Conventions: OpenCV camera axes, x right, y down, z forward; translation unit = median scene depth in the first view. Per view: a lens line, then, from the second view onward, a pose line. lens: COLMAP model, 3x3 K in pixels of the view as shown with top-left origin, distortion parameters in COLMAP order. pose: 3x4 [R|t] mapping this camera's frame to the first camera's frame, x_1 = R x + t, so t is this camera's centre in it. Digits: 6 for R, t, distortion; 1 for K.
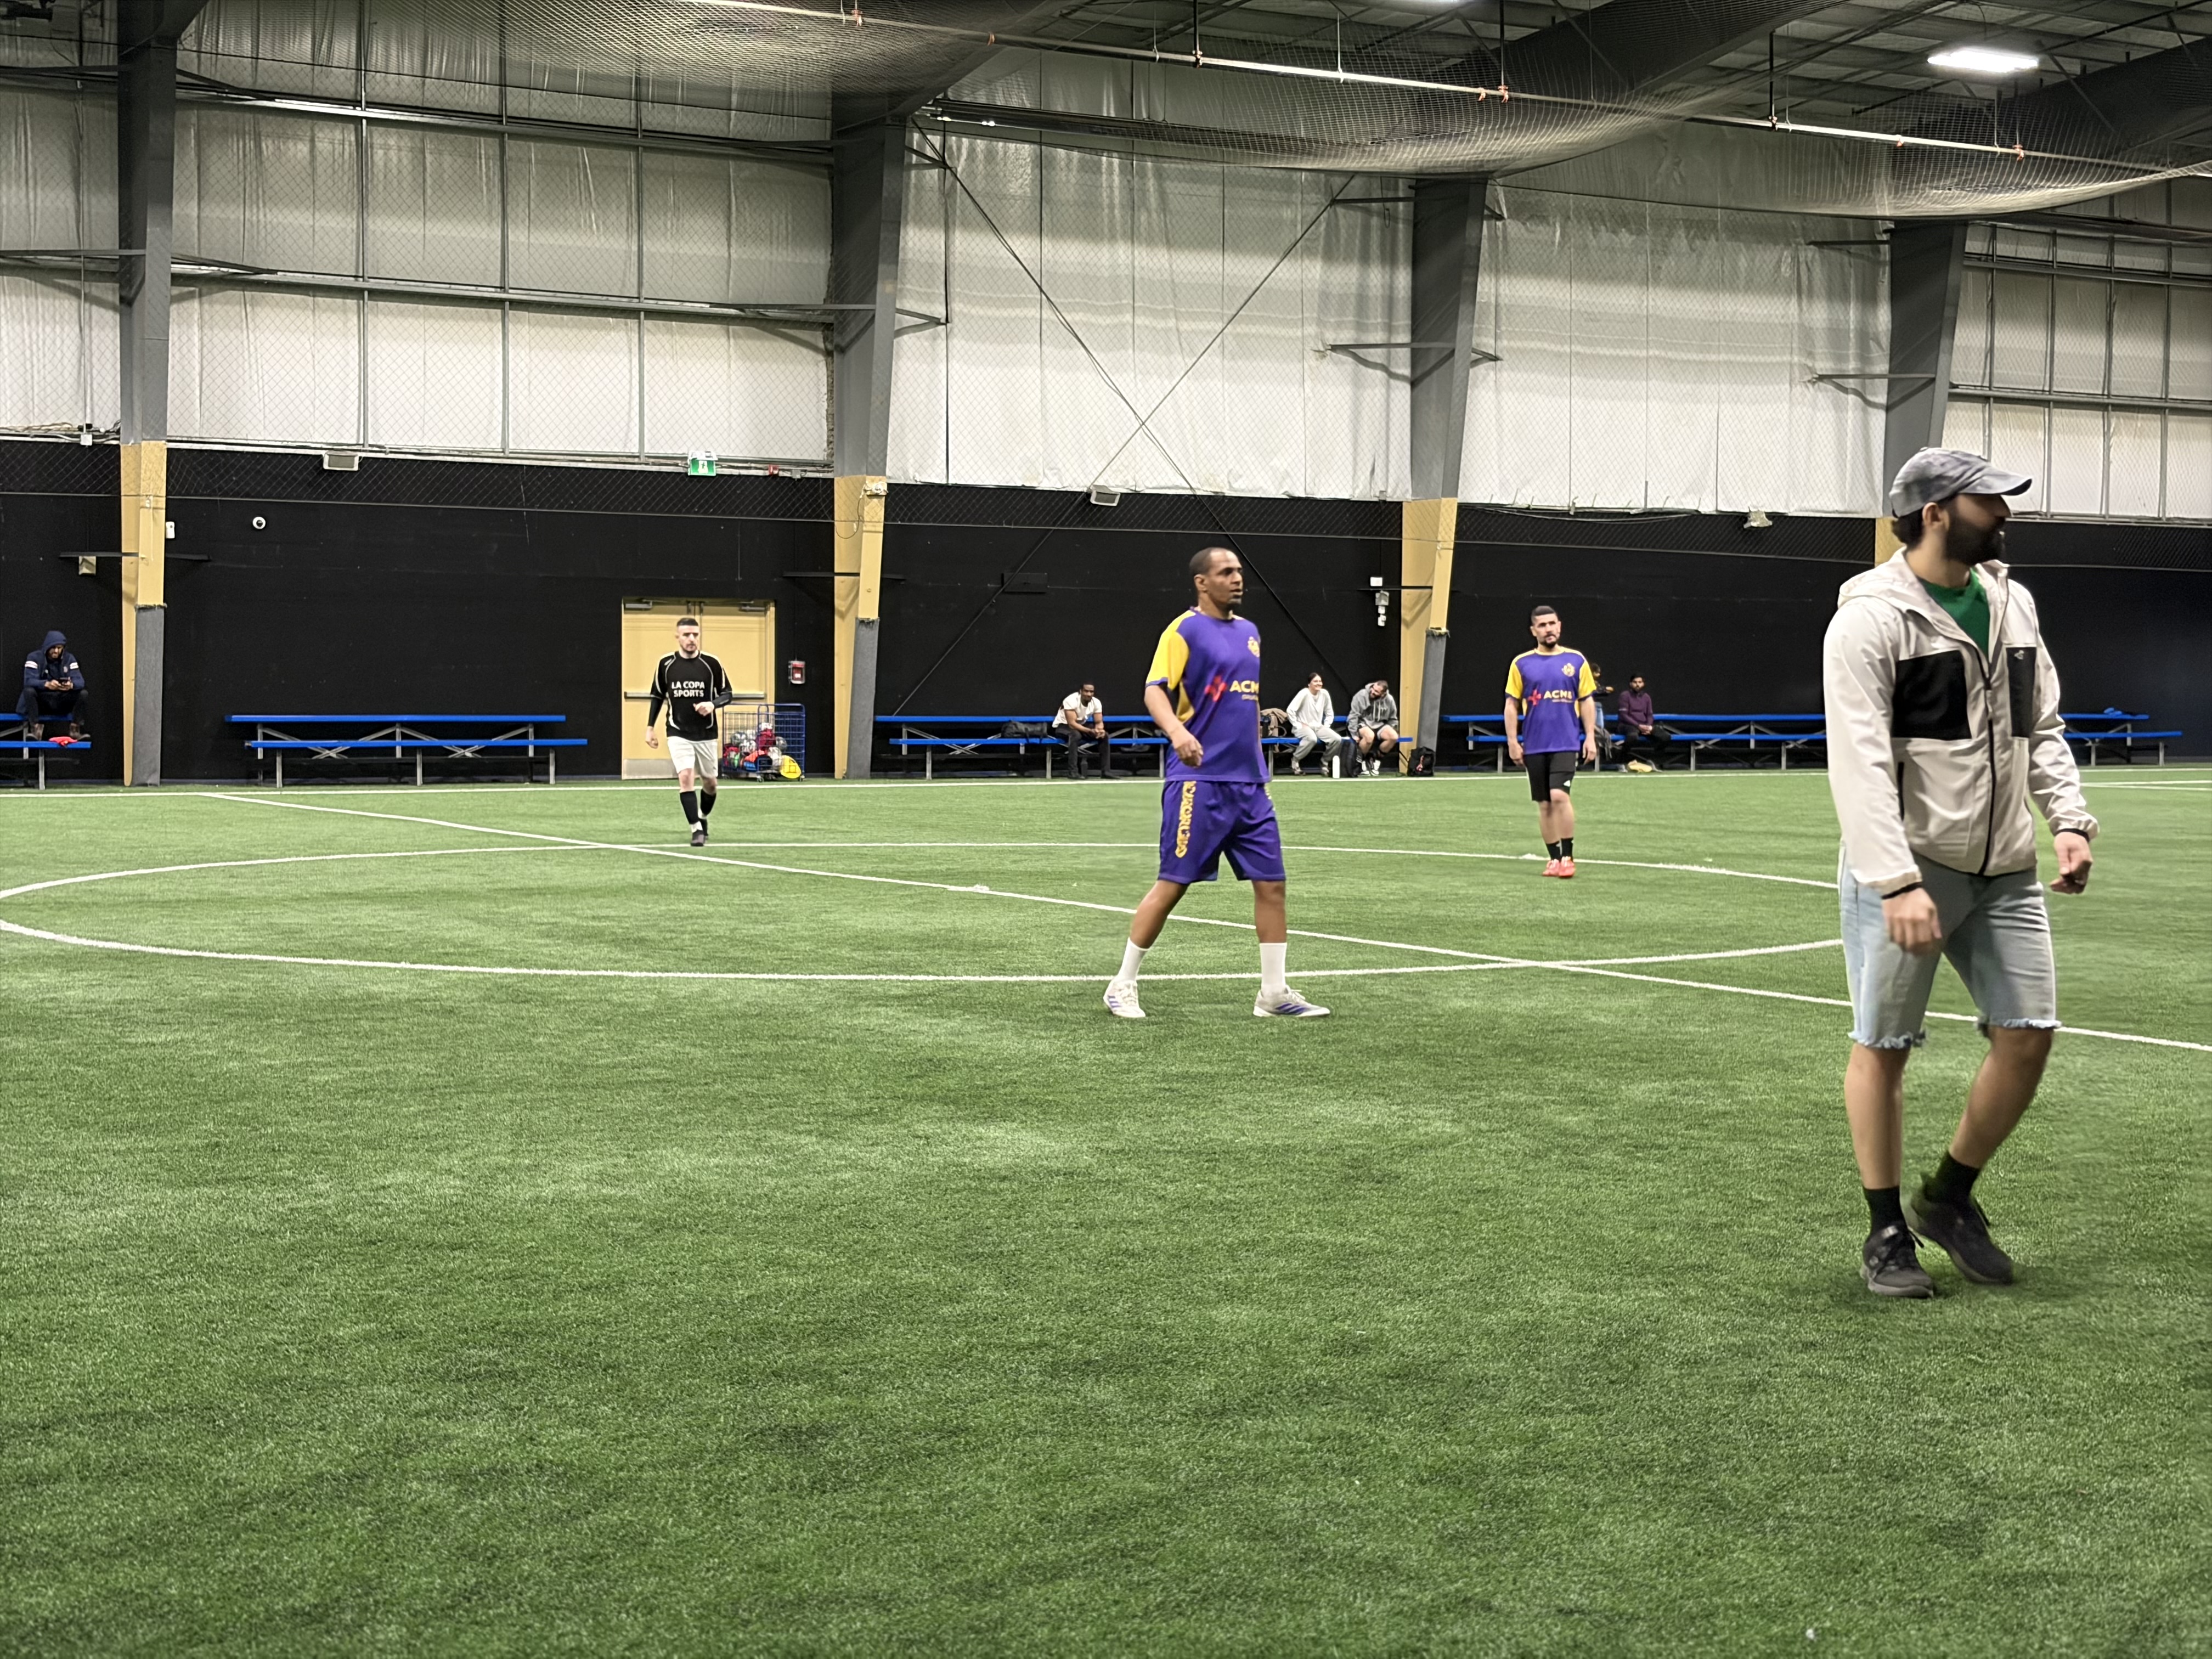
lens RADIAL K [[3306.6, 0, 1100.5], [0, 3306.6, 833.7], [0, 0, 1]] dist [0.091553, 0.000000]
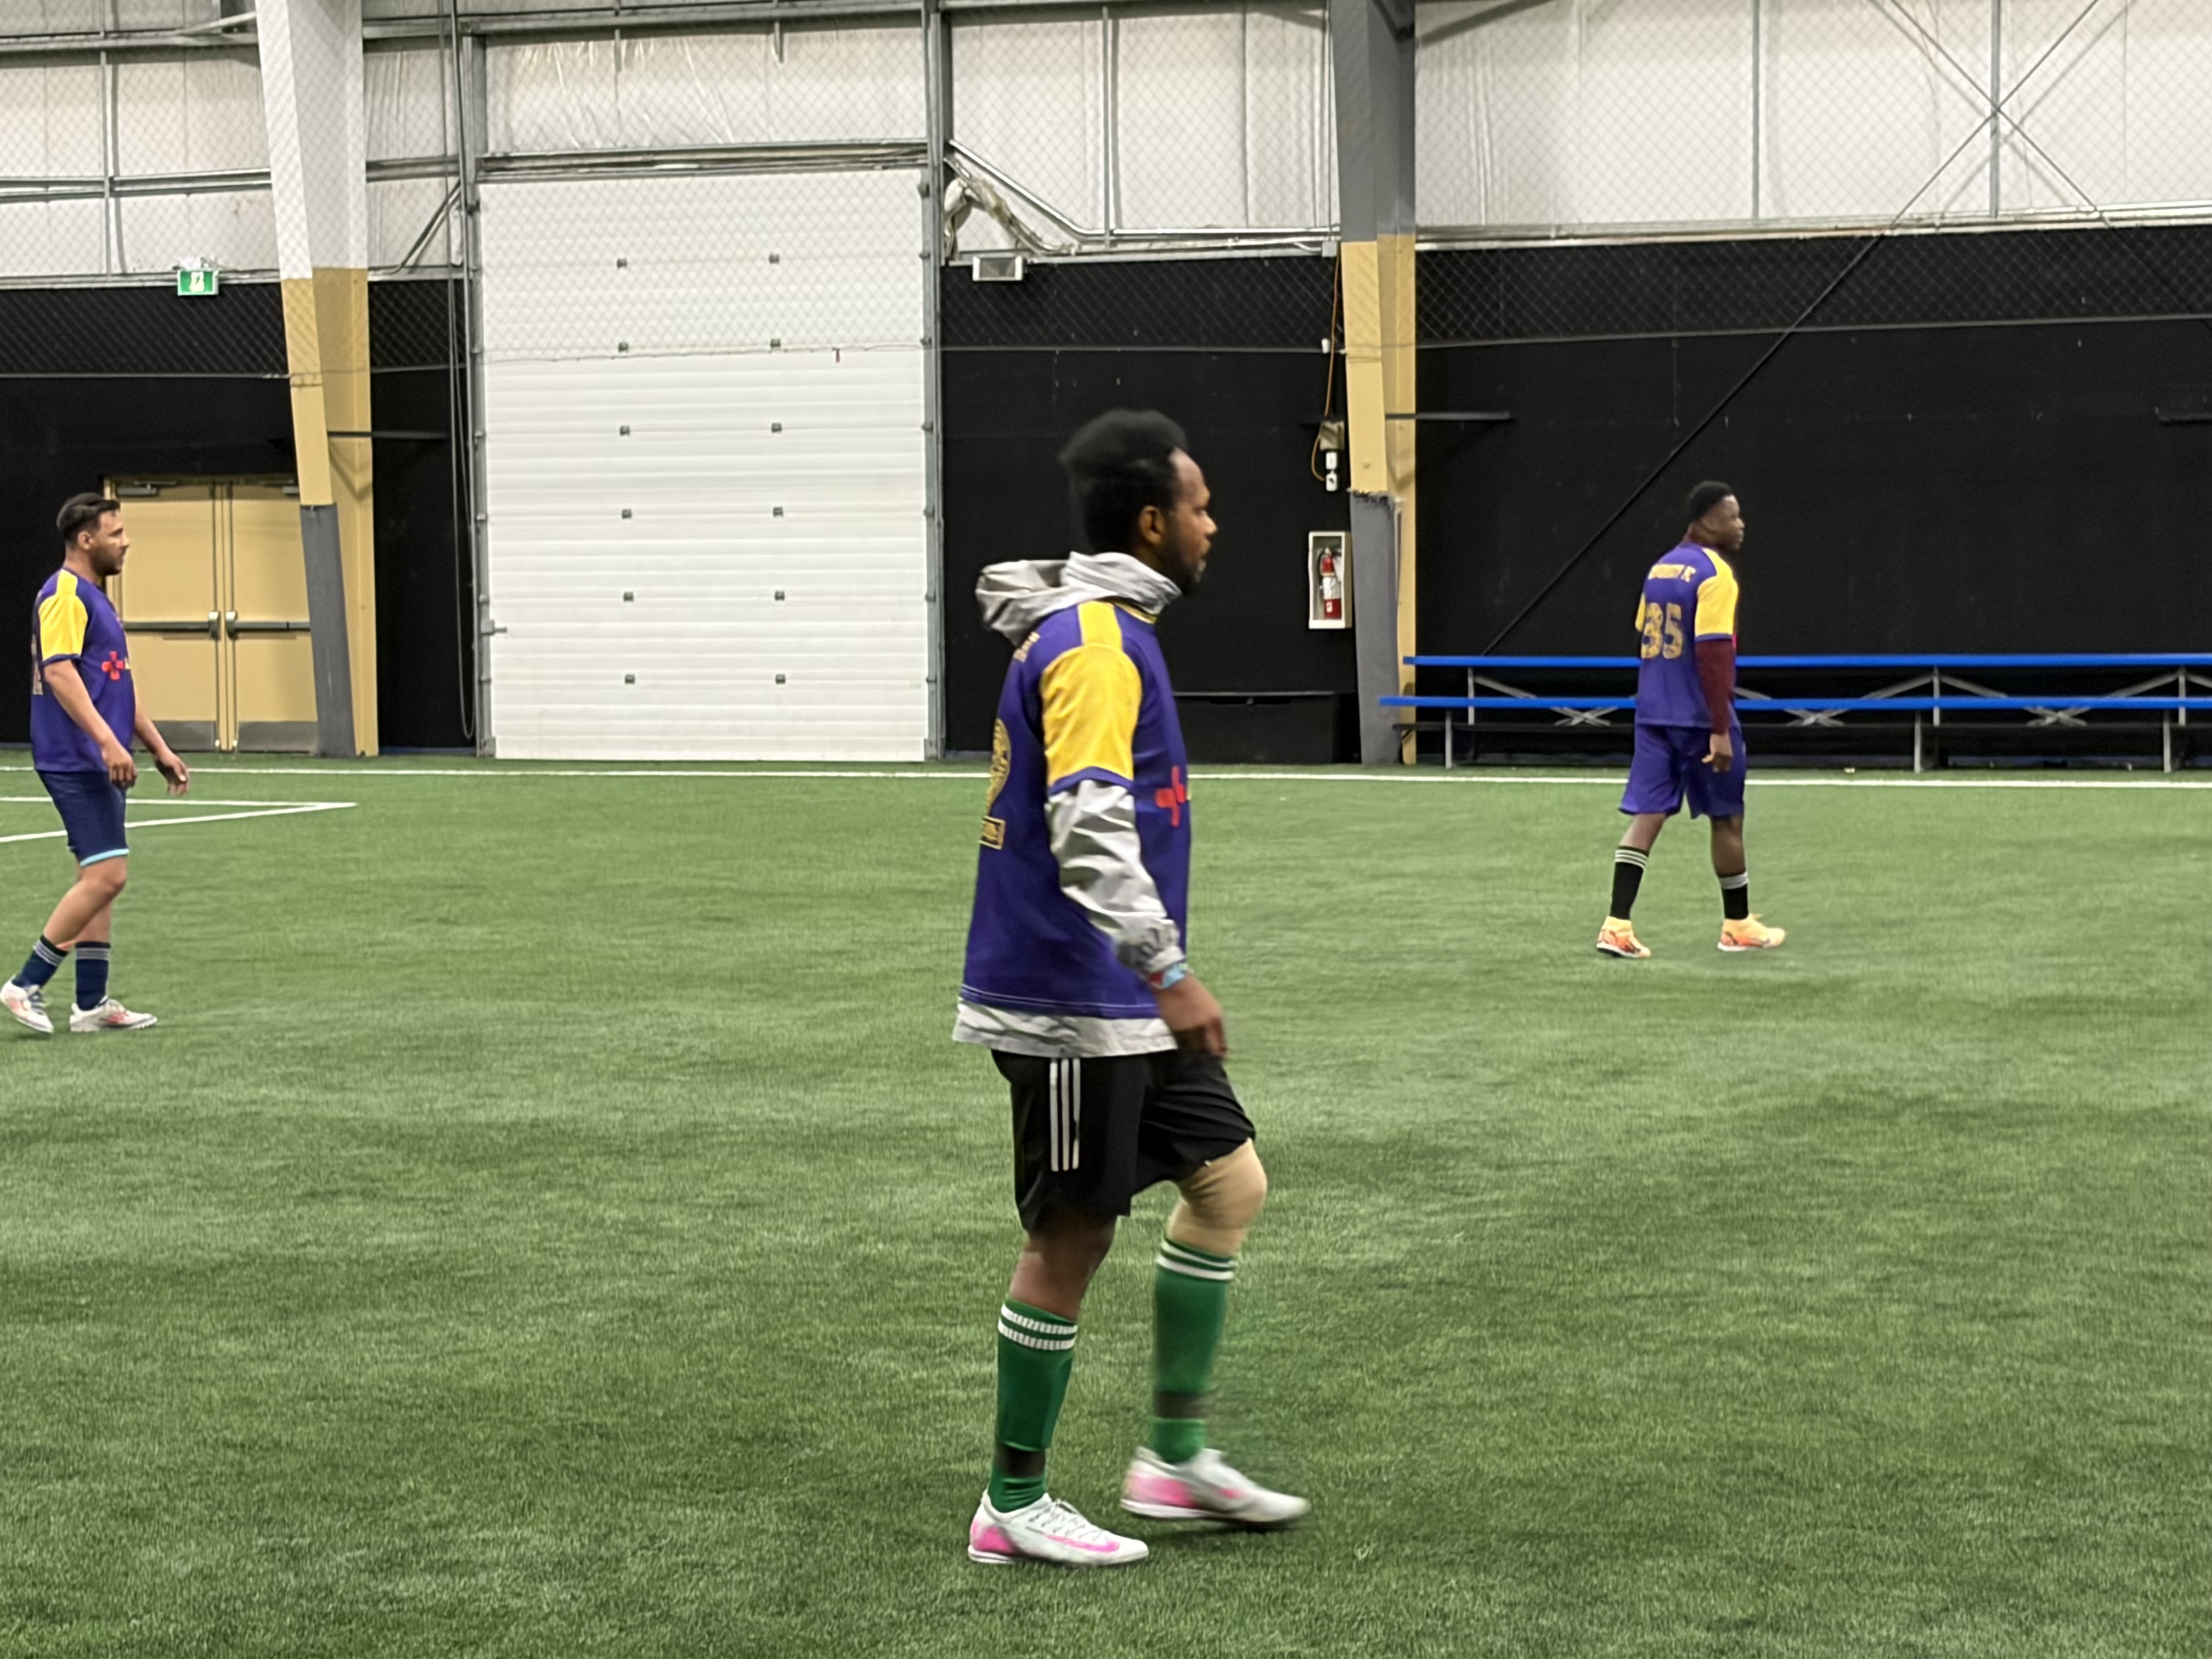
lens RADIAL K [[5252.9, 0, 1106.4], [0, 5252.9, 828.9], [0, 0, 1]] dist [0.232249, 0.000000]
pose [[0.666523, 0.025179, -0.745059, 0.193466], [-0.027339, 0.999583, 0.009324, -0.004099], [0.744983, 0.014155, 0.666933, 0.110732]]
